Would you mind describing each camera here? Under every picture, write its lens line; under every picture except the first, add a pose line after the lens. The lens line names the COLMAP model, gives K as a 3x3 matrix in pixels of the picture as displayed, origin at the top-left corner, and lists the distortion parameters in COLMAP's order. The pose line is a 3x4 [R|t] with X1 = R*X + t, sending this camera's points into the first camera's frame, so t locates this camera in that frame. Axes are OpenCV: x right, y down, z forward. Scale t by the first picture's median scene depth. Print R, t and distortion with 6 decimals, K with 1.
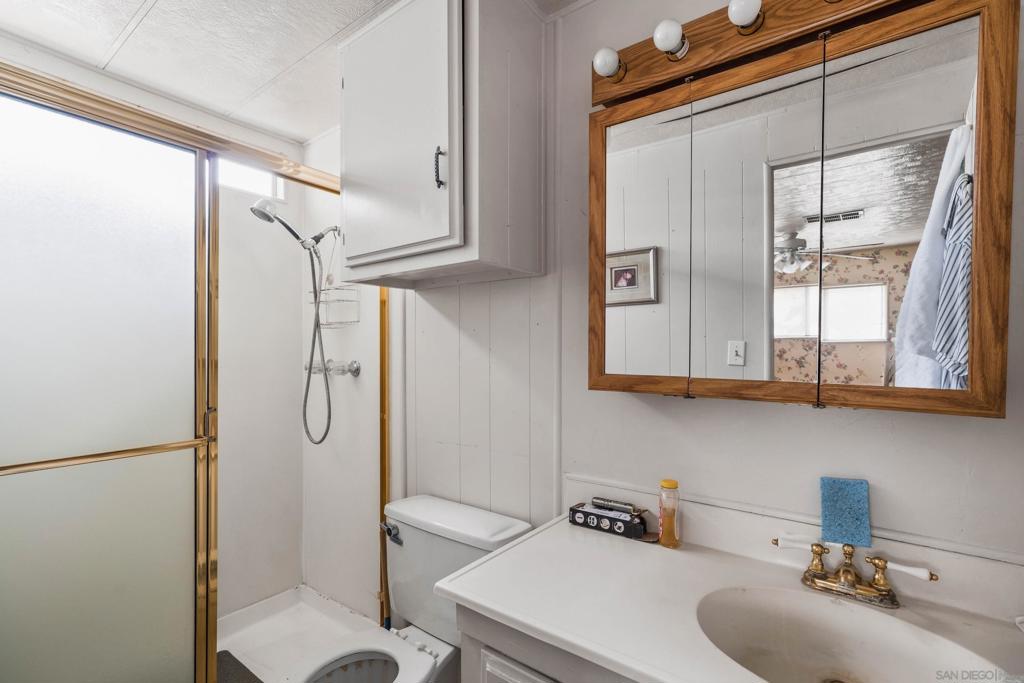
lens RADIAL K [[463.6, 0, 510.1], [0, 463.6, 346.6], [0, 0, 1]] dist [0.000292, 0.000029]
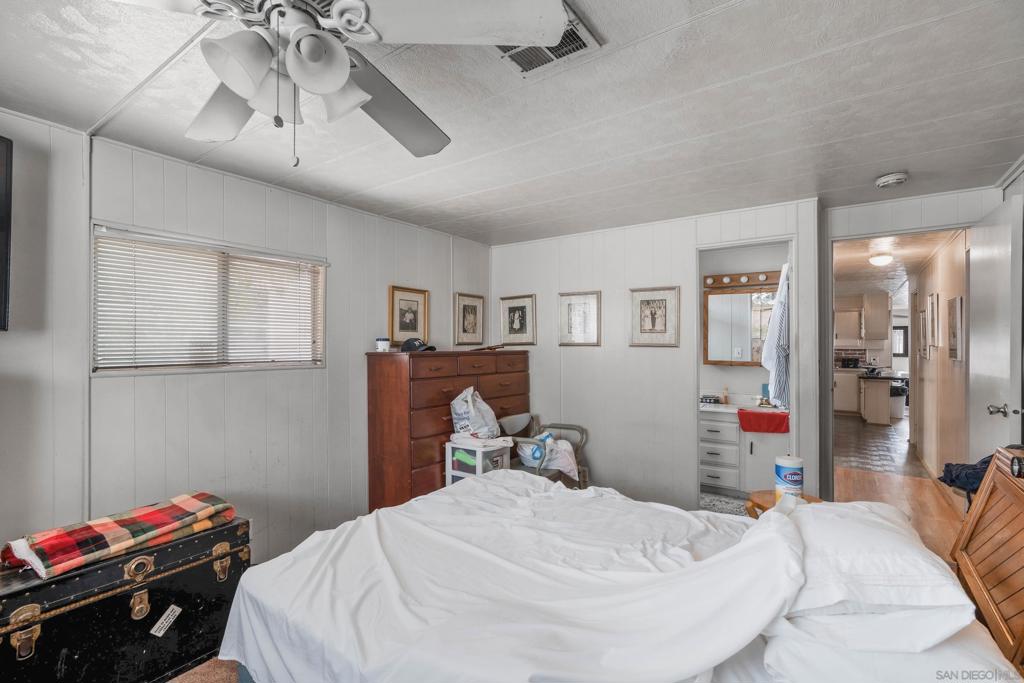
lens RADIAL K [[463.6, 0, 514.6], [0, 463.6, 343.6], [0, 0, 1]] dist [0.000292, 0.000029]
pose [[0.998698, -0.001270, -0.050990, -1.173307], [0.000931, 0.999977, -0.006686, -0.052375], [0.050997, 0.006630, 0.998677, -2.843188]]
